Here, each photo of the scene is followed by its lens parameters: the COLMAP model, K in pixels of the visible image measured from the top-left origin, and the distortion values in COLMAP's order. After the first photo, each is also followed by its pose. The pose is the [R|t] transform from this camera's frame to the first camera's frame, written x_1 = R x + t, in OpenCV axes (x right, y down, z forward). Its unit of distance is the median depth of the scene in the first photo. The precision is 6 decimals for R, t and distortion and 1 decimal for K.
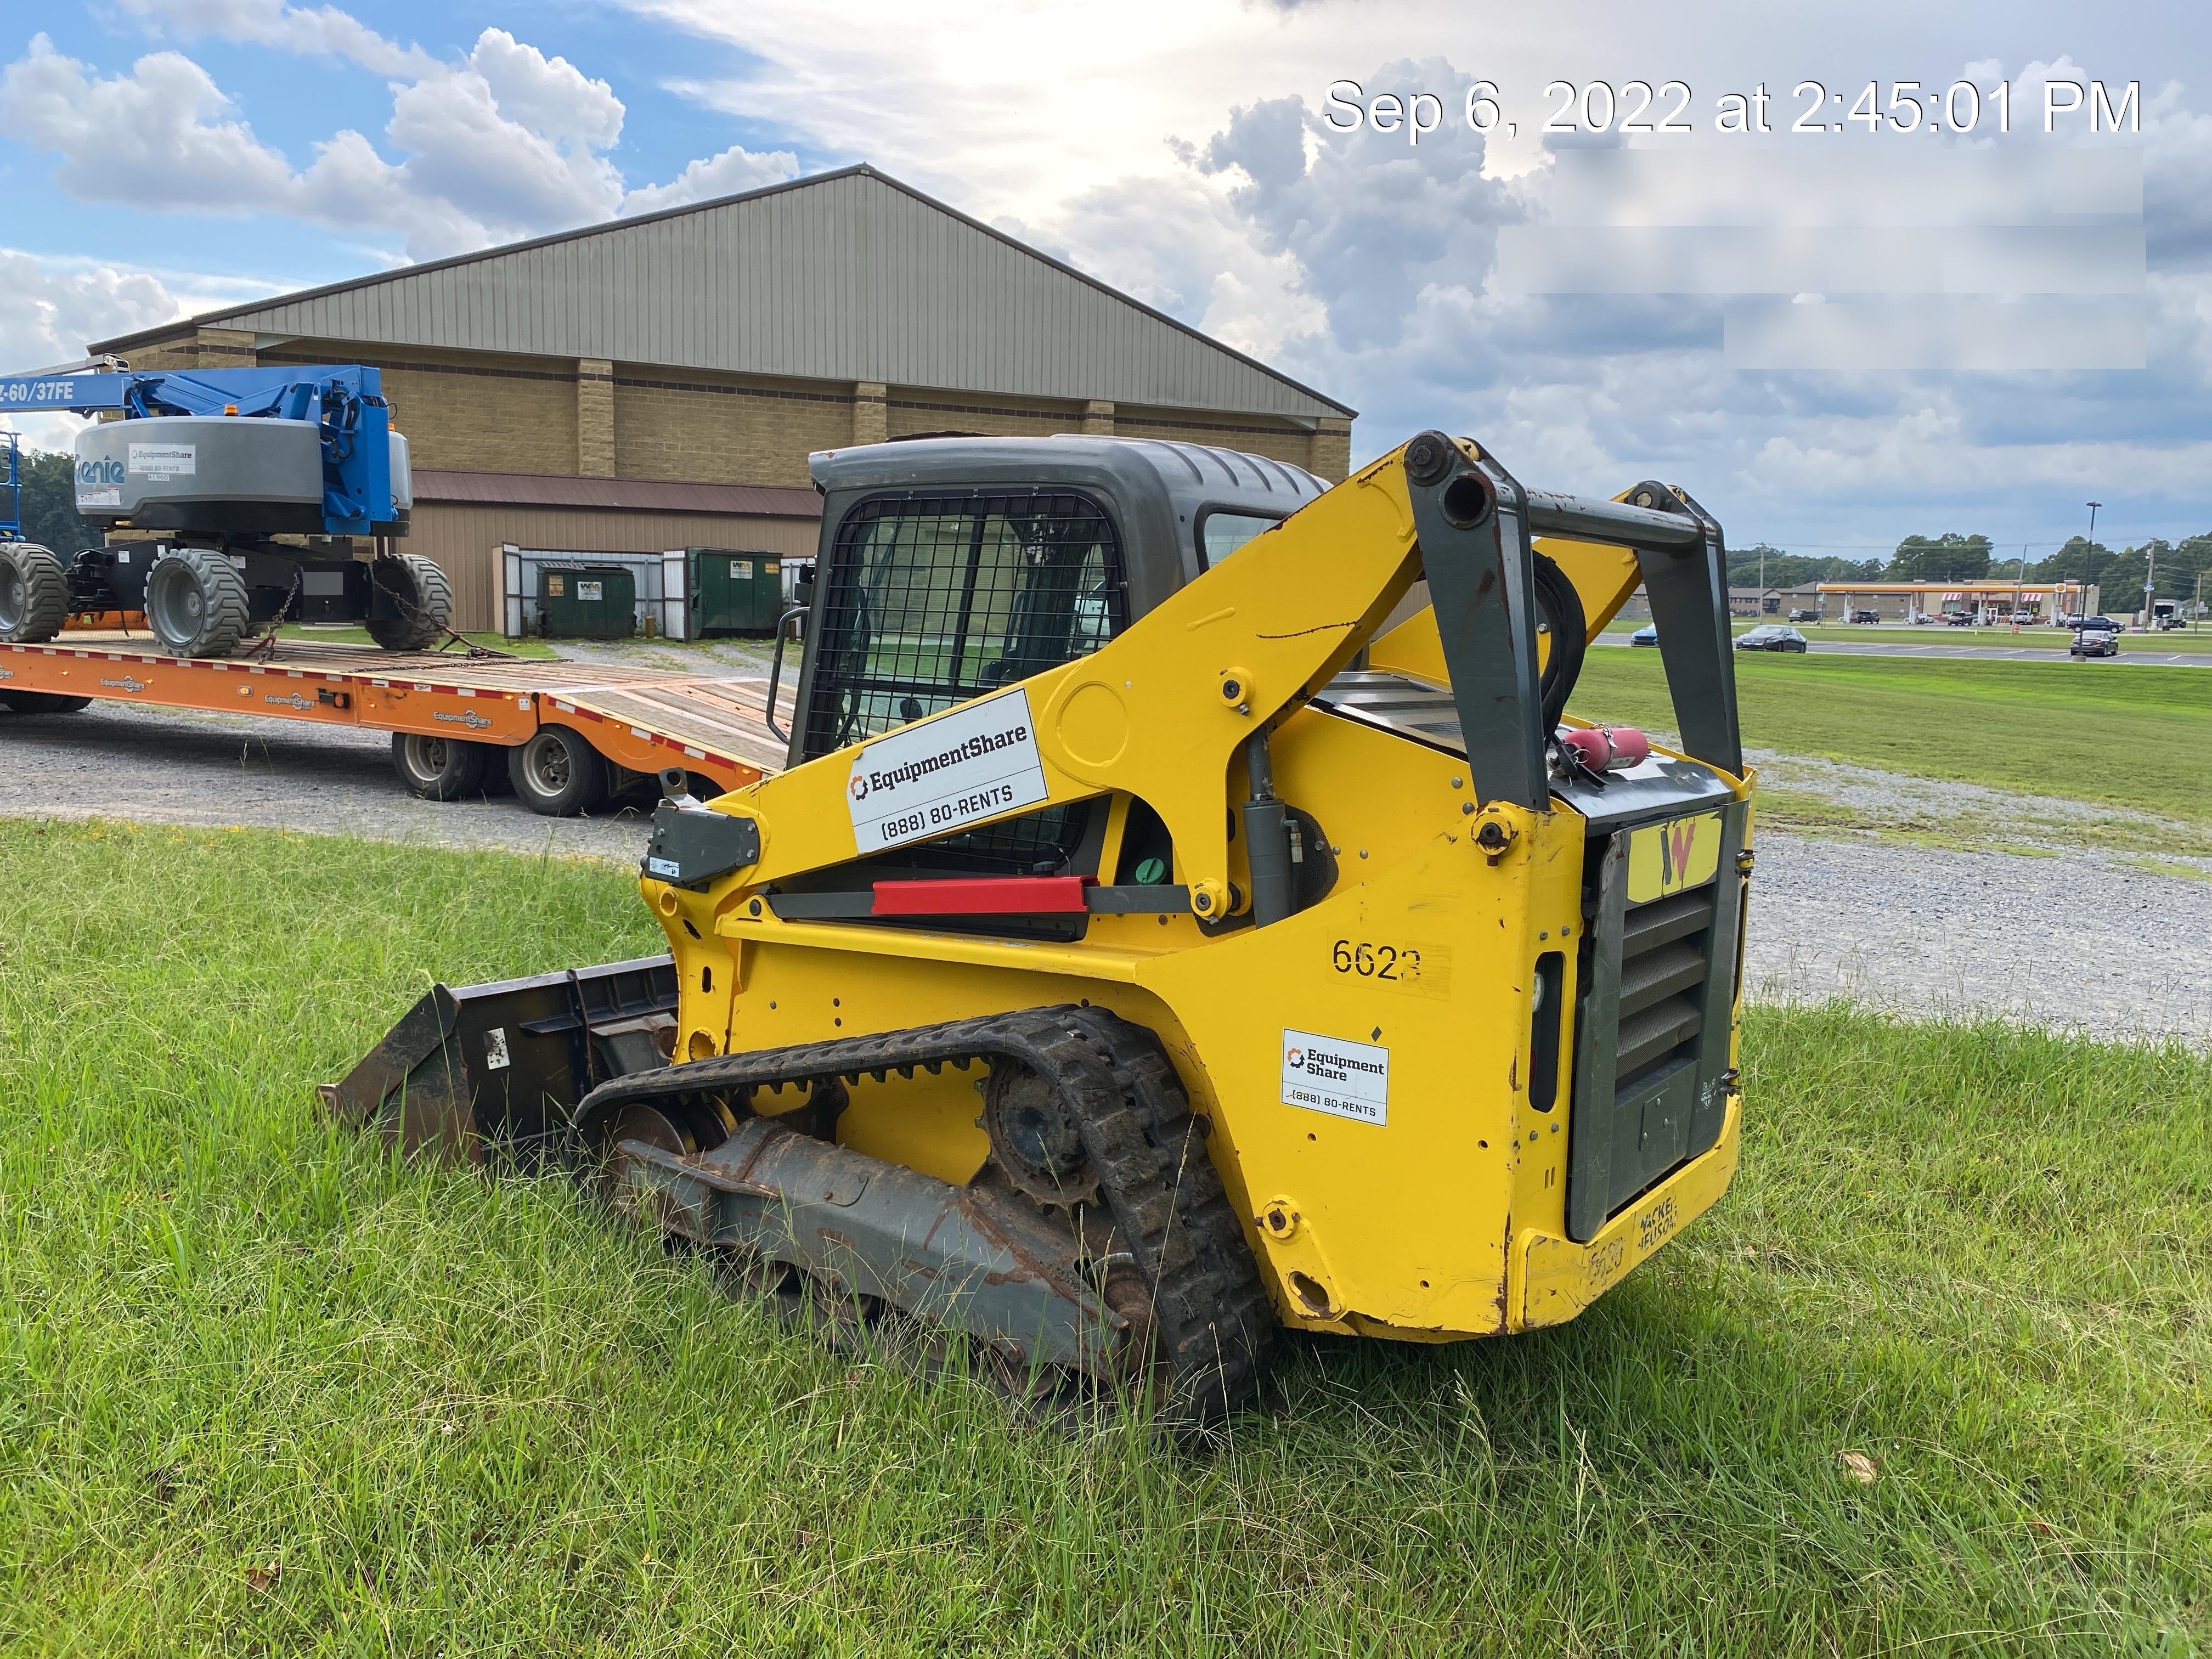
lens RADIAL K [[1607.6, 0, 1031.8], [0, 1607.6, 824.1], [0, 0, 1]] dist [0.009912, -0.000442]
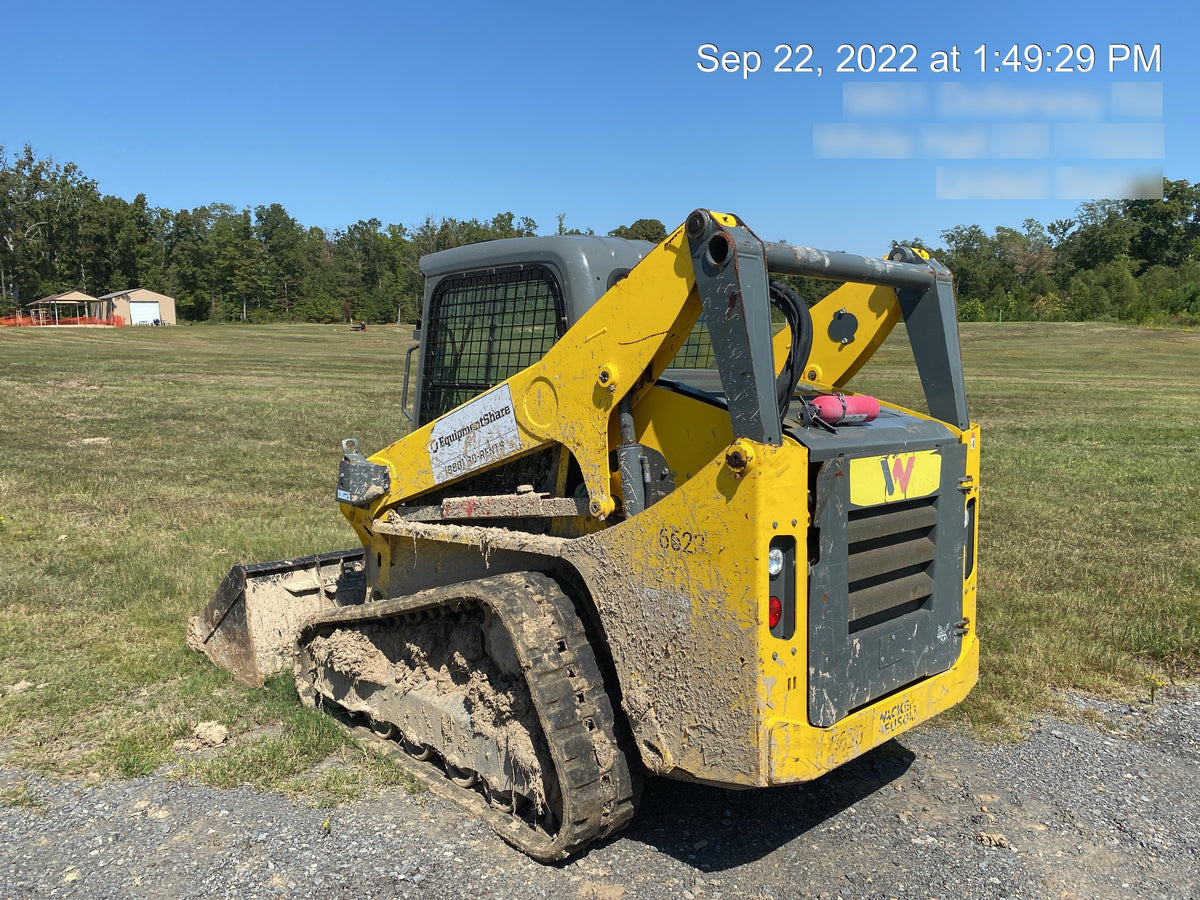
lens RADIAL K [[869.4, 0, 563.6], [0, 869.4, 448.3], [0, 0, 1]] dist [0.033288, -0.000476]
pose [[0.986436, -0.012994, -0.163630, 0.226190], [0.005692, 0.998970, -0.045017, 0.028897], [0.164047, 0.043475, 0.985494, 0.116406]]
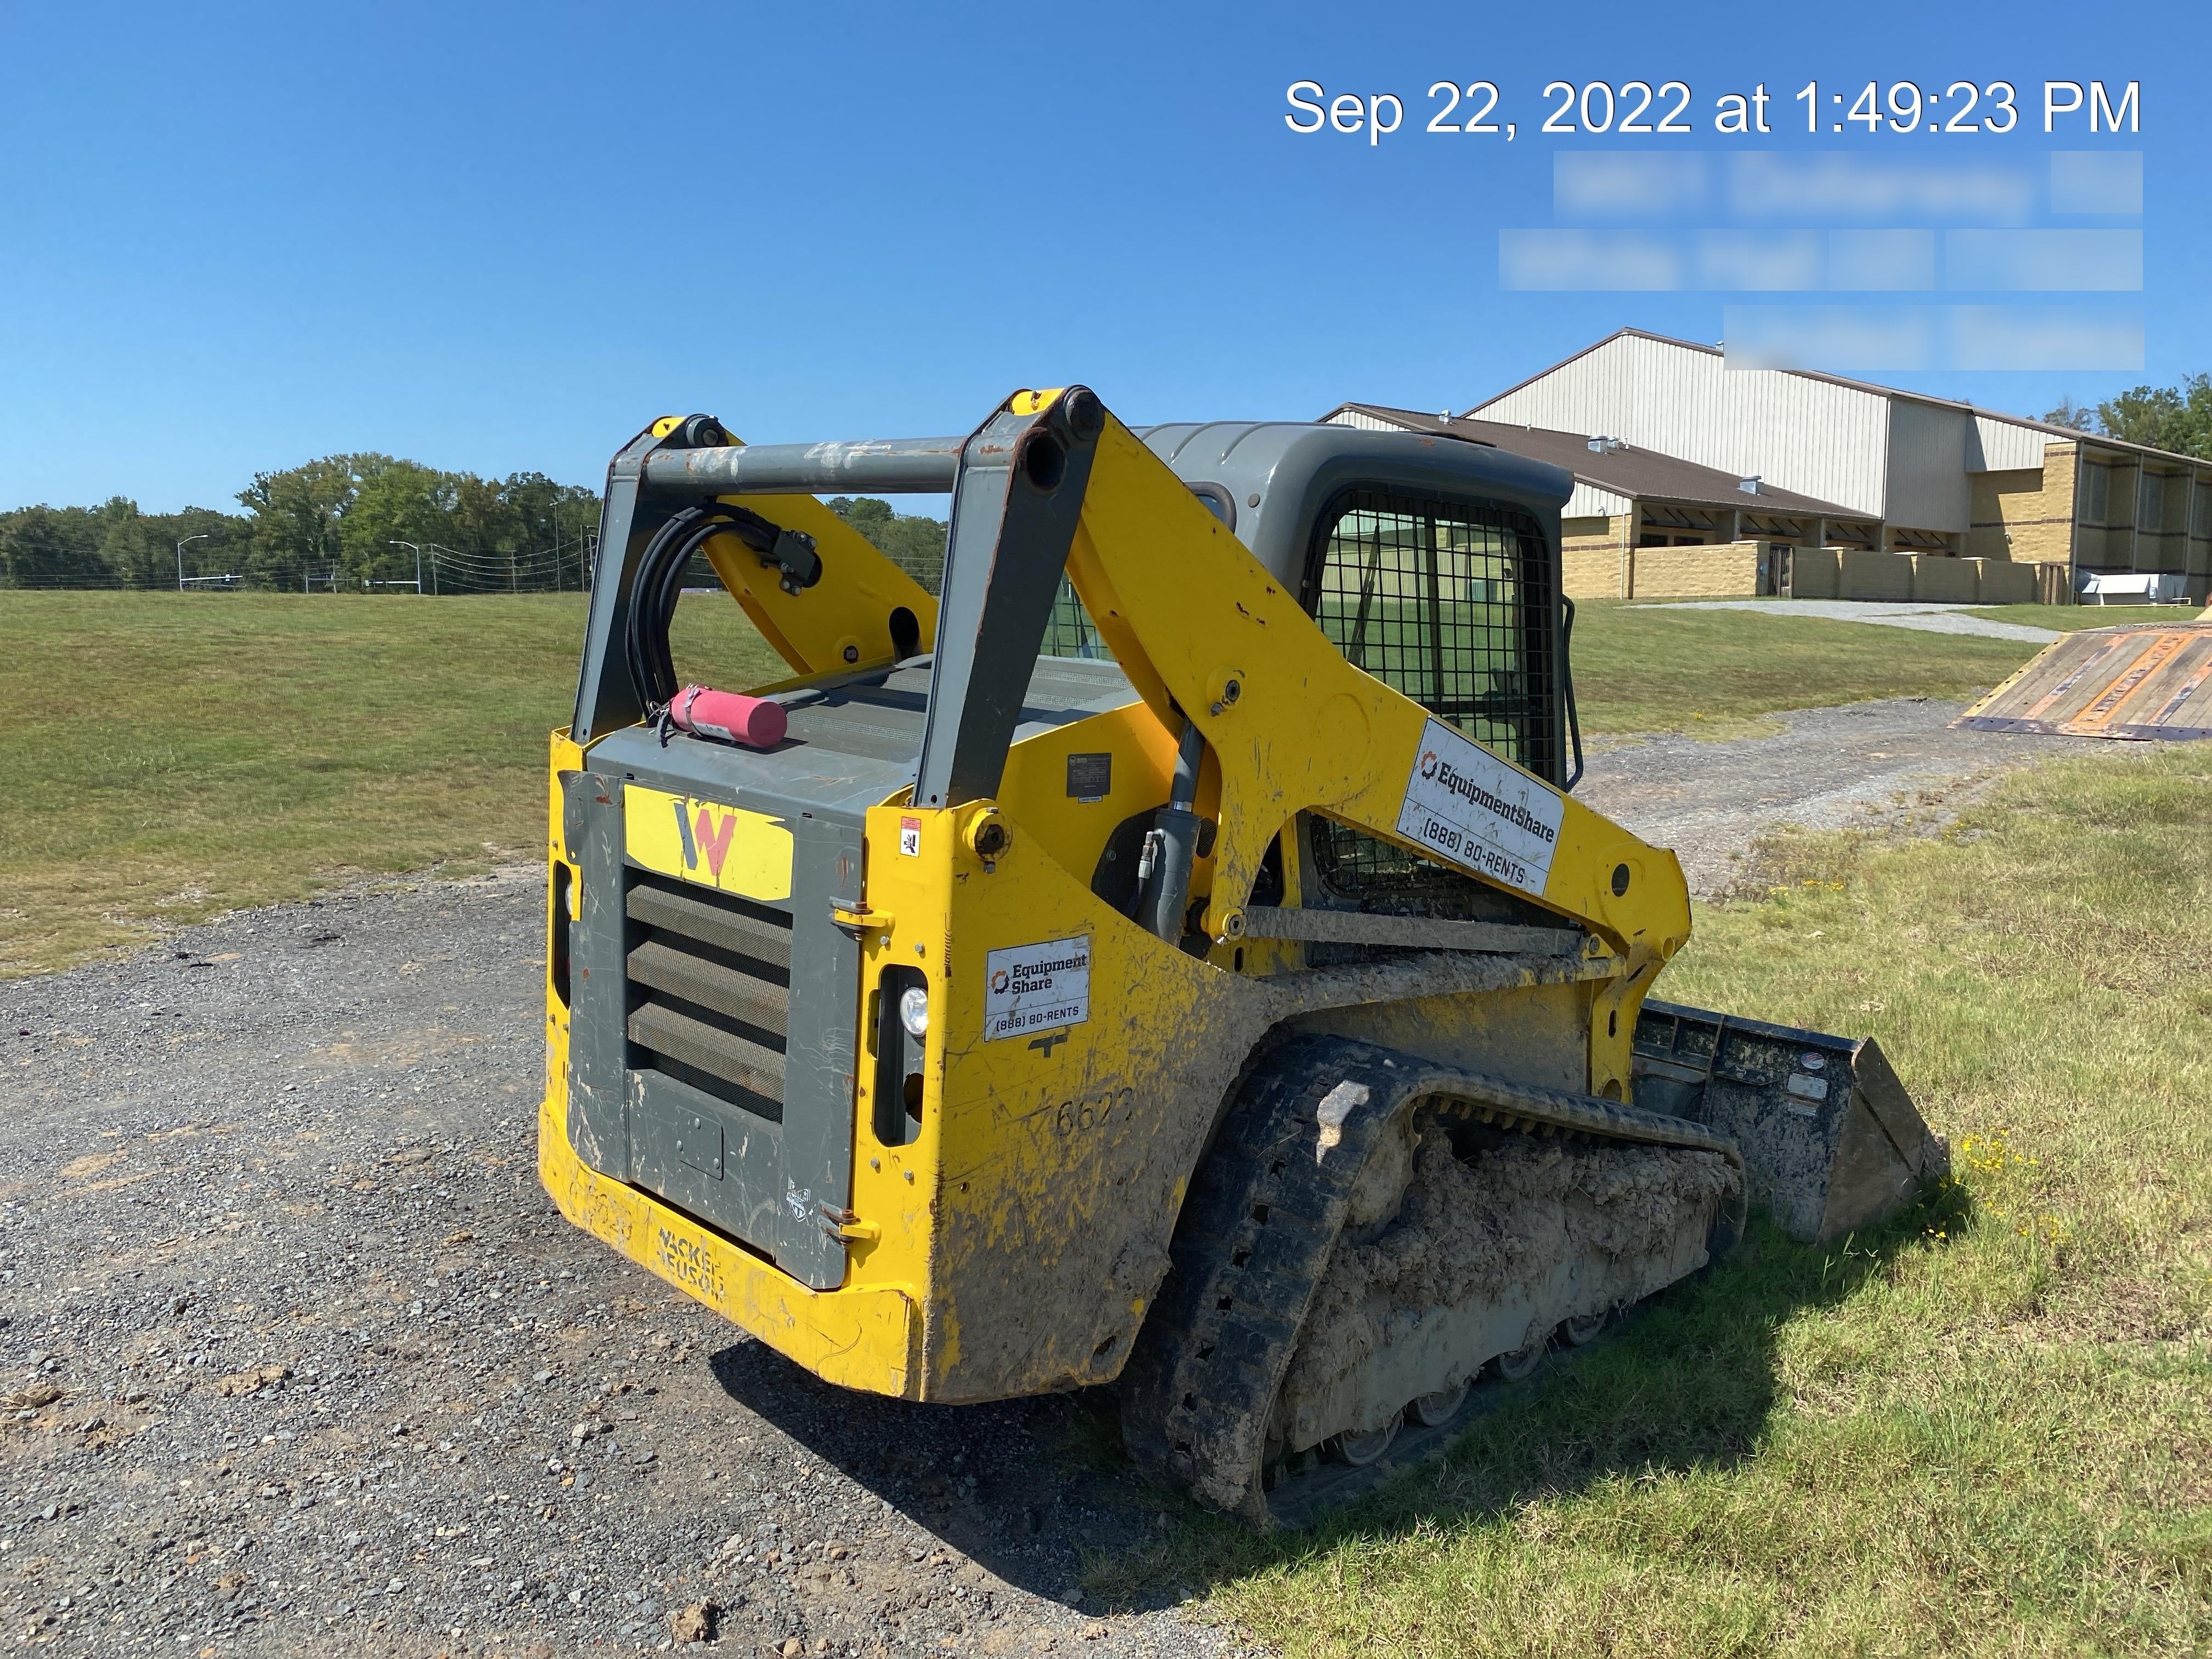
lens RADIAL K [[1776.4, 0, 1107.2], [0, 1776.4, 857.4], [0, 0, 1]] dist [0.001726, 0.000923]
pose [[-0.100682, 0.116804, -0.988038, 1.373650], [-0.181325, 0.974298, 0.133657, -0.145914], [0.978256, 0.192613, -0.076915, 1.326195]]
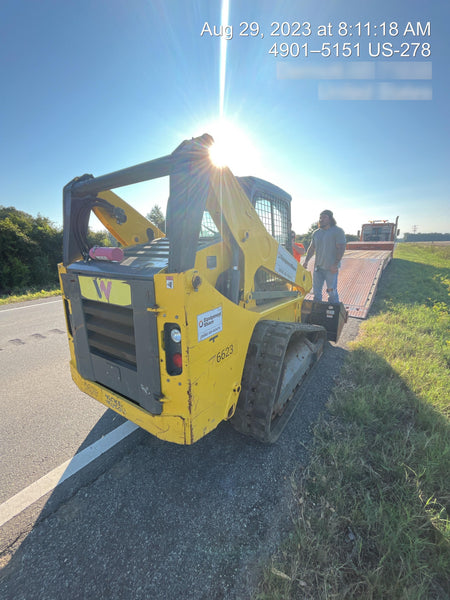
lens RADIAL K [[253.9, 0, 218.3], [0, 253.9, 305.1], [0, 0, 1]] dist [-0.020695, -0.000124]
pose [[0.083539, 0.207248, -0.974715, 0.911816], [-0.110338, 0.974043, 0.197649, -0.072972], [0.990377, 0.091037, 0.104238, 1.199097]]
